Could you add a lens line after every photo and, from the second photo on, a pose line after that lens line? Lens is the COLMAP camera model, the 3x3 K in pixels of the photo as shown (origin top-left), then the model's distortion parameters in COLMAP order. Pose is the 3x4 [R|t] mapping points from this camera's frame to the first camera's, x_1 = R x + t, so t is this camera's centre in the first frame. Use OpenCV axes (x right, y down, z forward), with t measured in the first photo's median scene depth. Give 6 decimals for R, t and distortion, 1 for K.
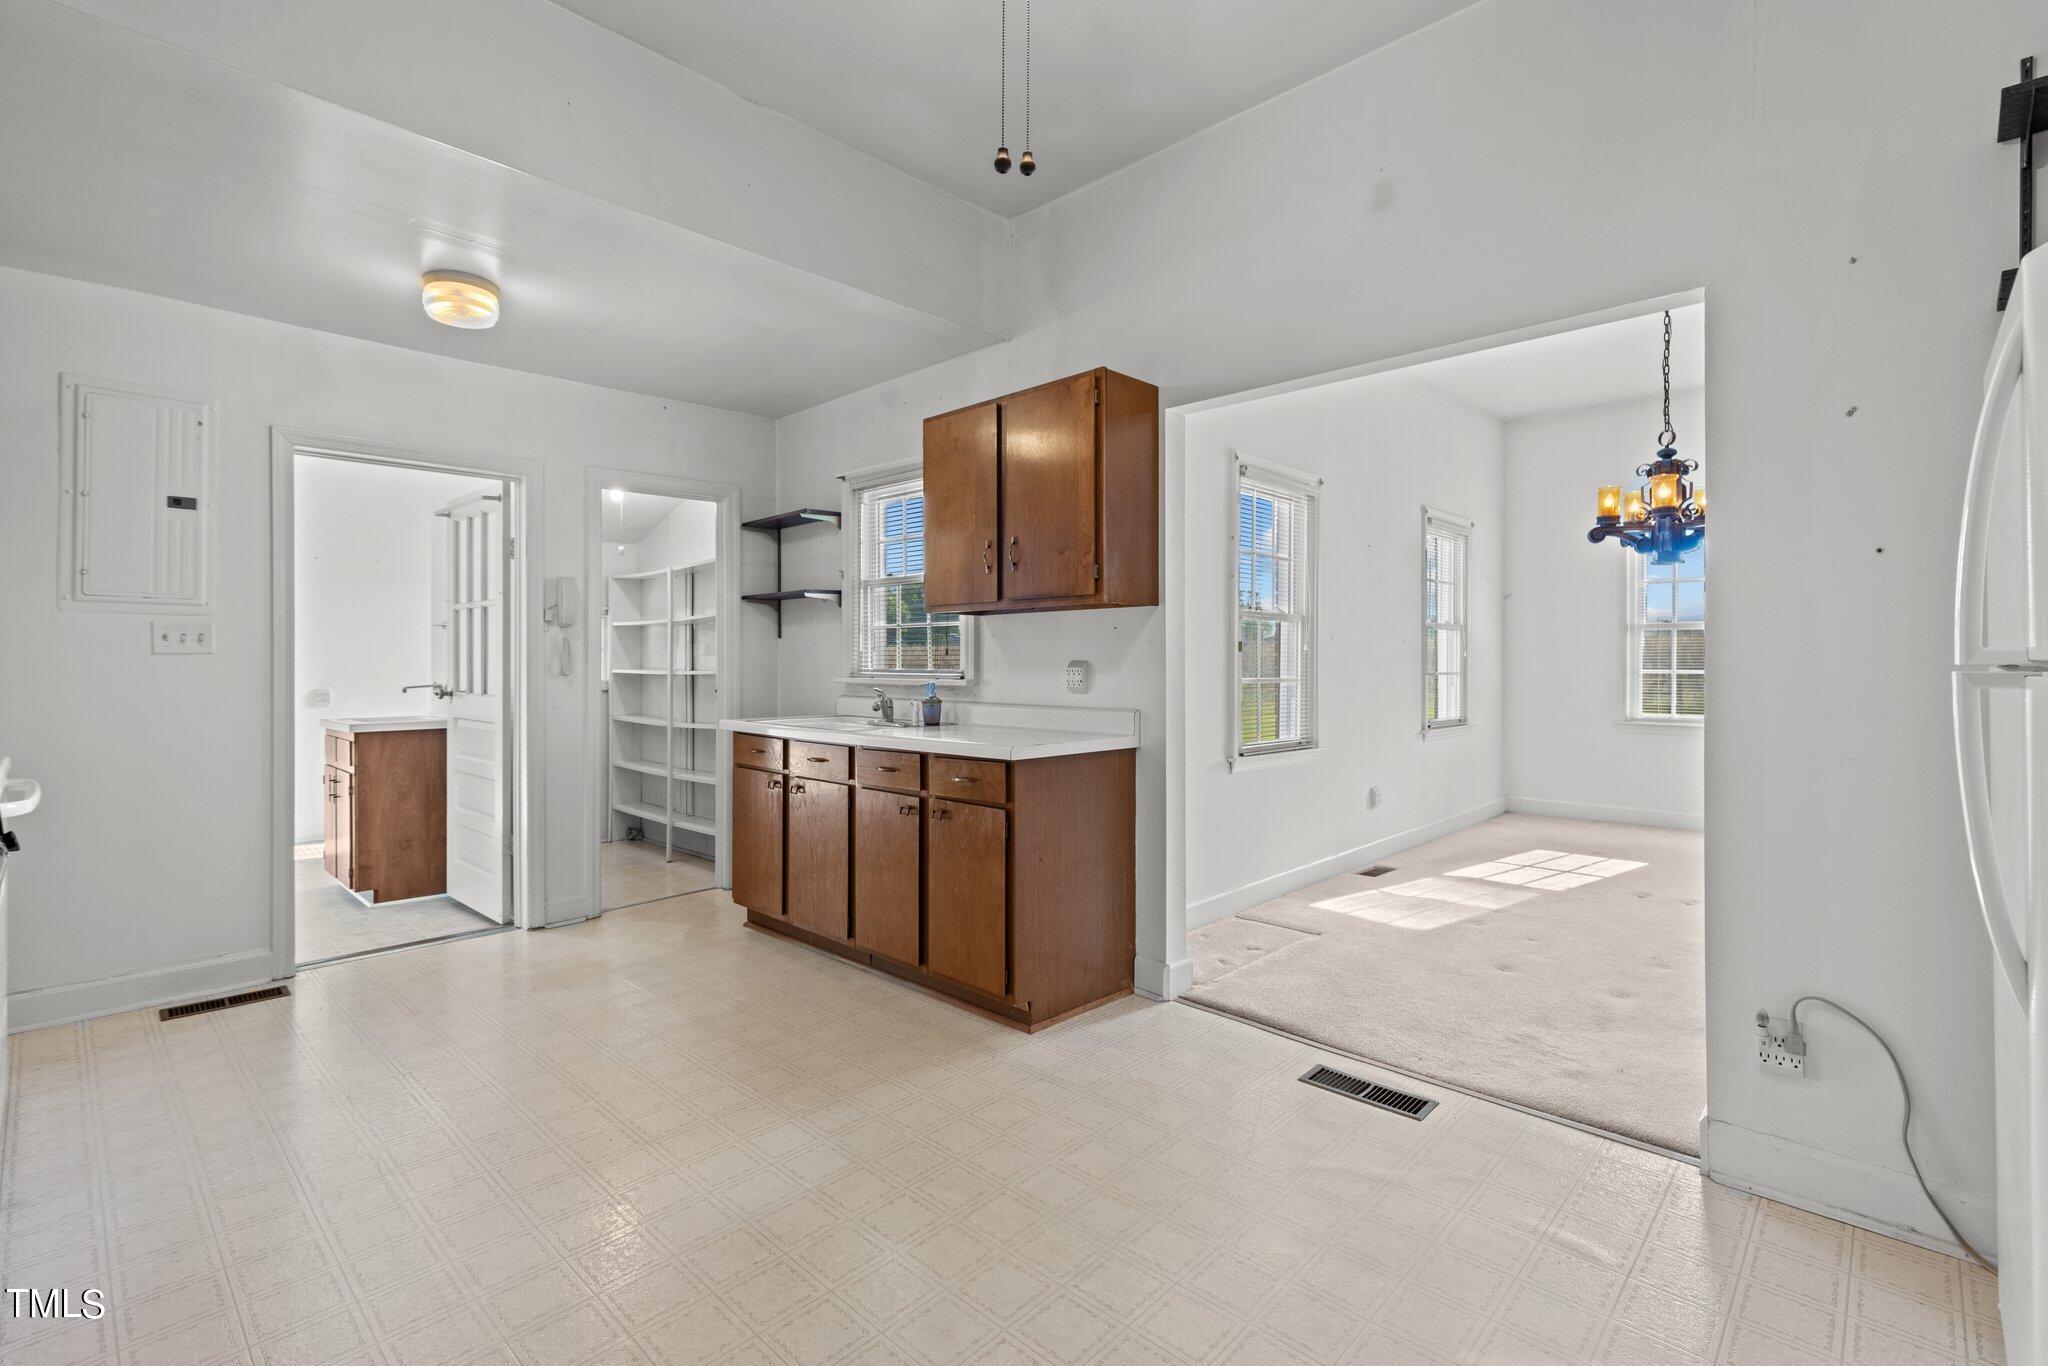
lens RADIAL K [[930.7, 0, 1027.2], [0, 930.7, 653.9], [0, 0, 1]] dist [0.002007, 0.000801]
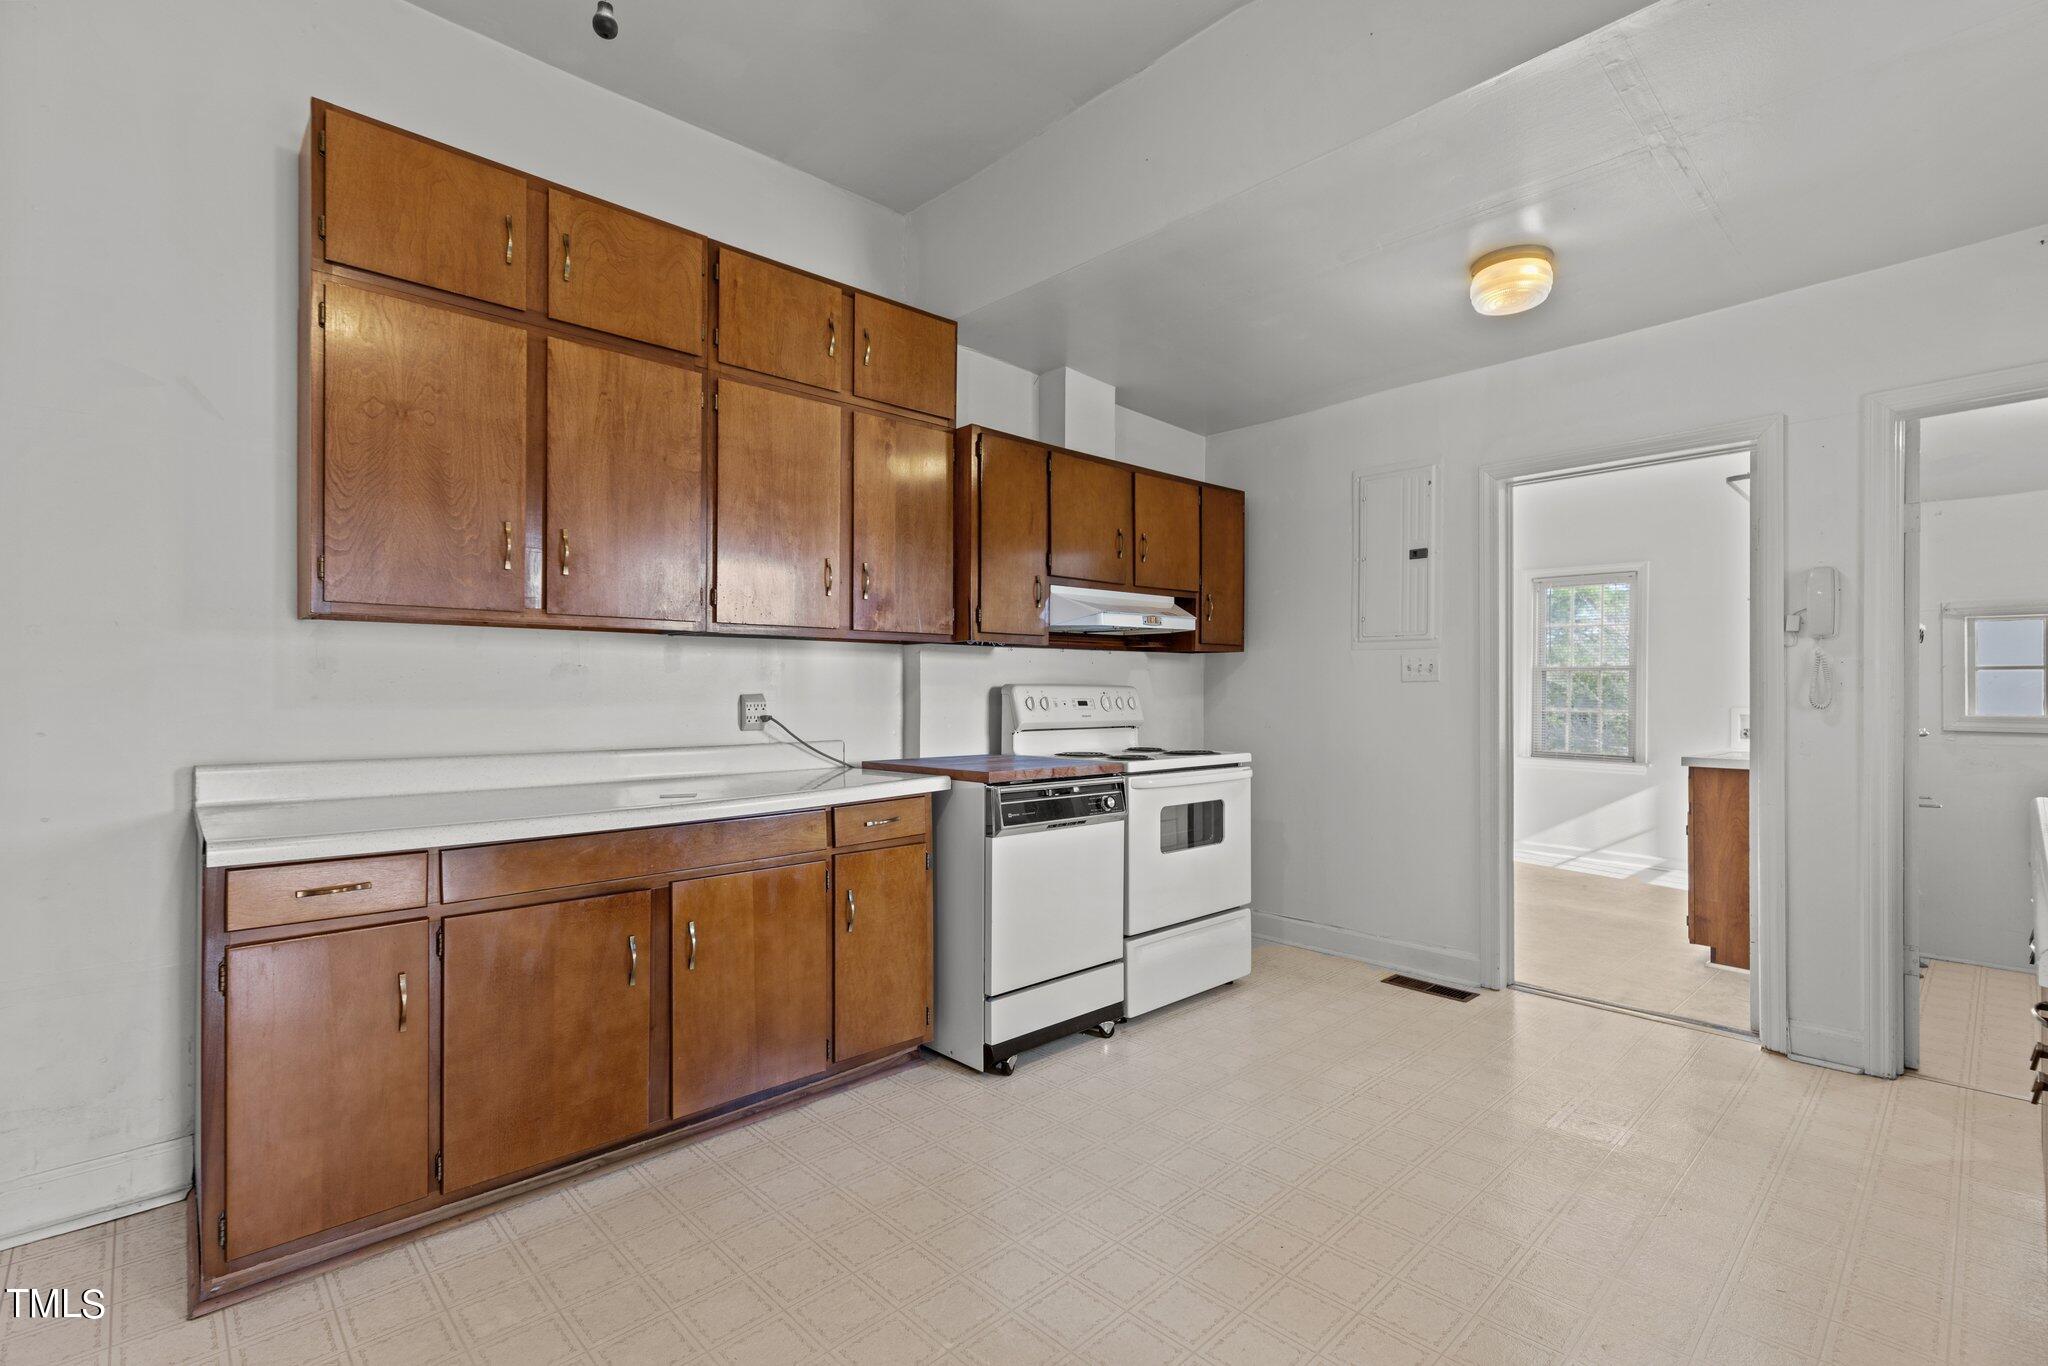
lens RADIAL K [[923.8, 0, 1027.9], [0, 923.8, 686.2], [0, 0, 1]] dist [0.003122, -0.000106]
pose [[-0.041506, -0.001768, -0.999137, 0.280809], [0.007925, 0.999966, -0.002098, 0.004273], [0.999107, -0.008005, -0.041490, 0.545686]]
